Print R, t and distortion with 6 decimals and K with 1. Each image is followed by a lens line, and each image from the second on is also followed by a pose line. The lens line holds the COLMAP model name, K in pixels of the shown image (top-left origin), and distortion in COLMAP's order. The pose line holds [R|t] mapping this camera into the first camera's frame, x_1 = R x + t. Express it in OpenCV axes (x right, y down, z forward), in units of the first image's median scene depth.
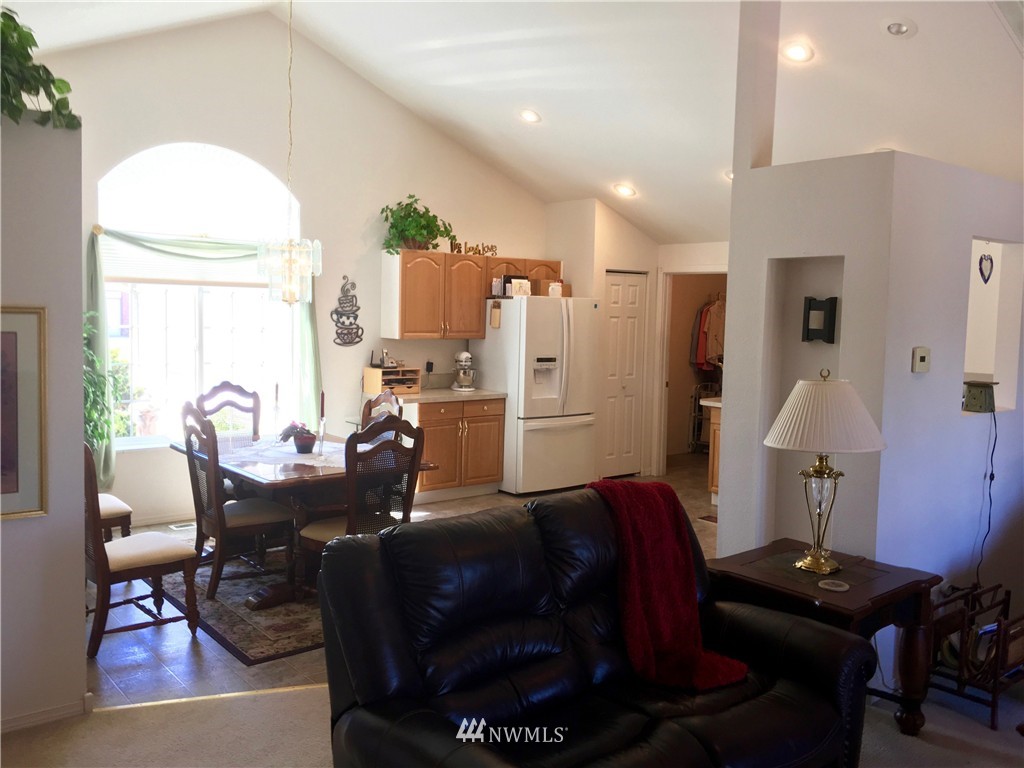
lens RADIAL K [[873.0, 0, 502.5], [0, 873.0, 365.7], [0, 0, 1]] dist [0.099255, -0.110072]
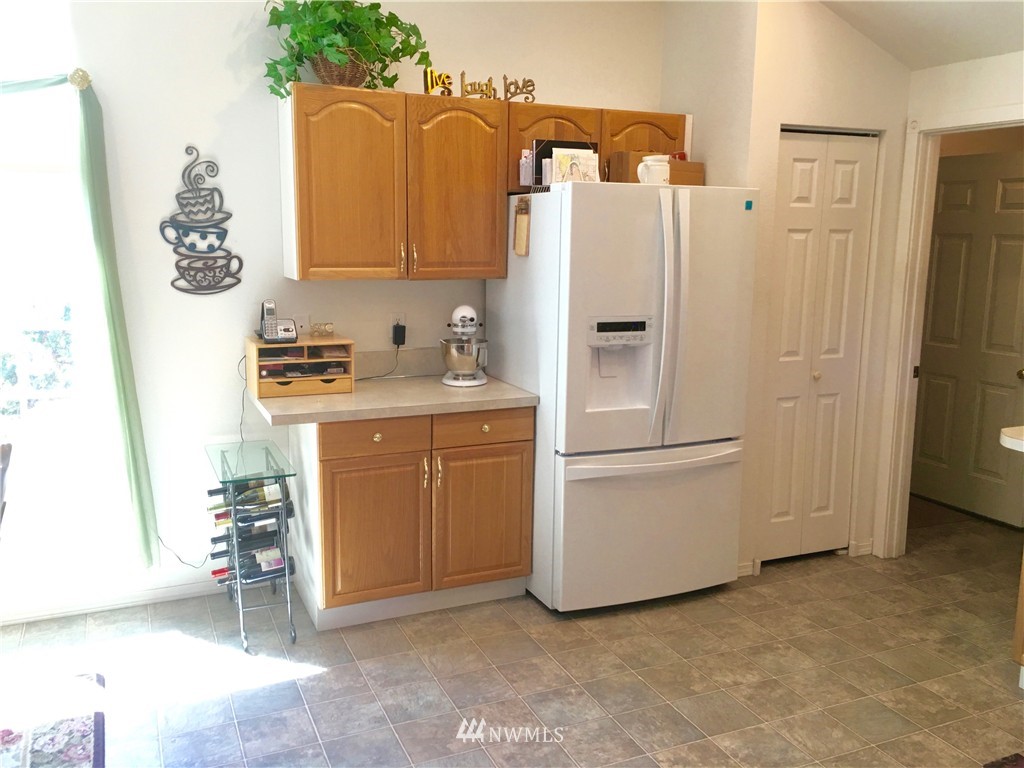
lens RADIAL K [[873.0, 0, 502.5], [0, 873.0, 365.7], [0, 0, 1]] dist [0.099255, -0.110072]
pose [[0.967436, 0.027953, -0.251566, 0.104776], [-0.006719, 0.996369, 0.084873, -0.024689], [0.253025, -0.080419, 0.964111, 0.546242]]
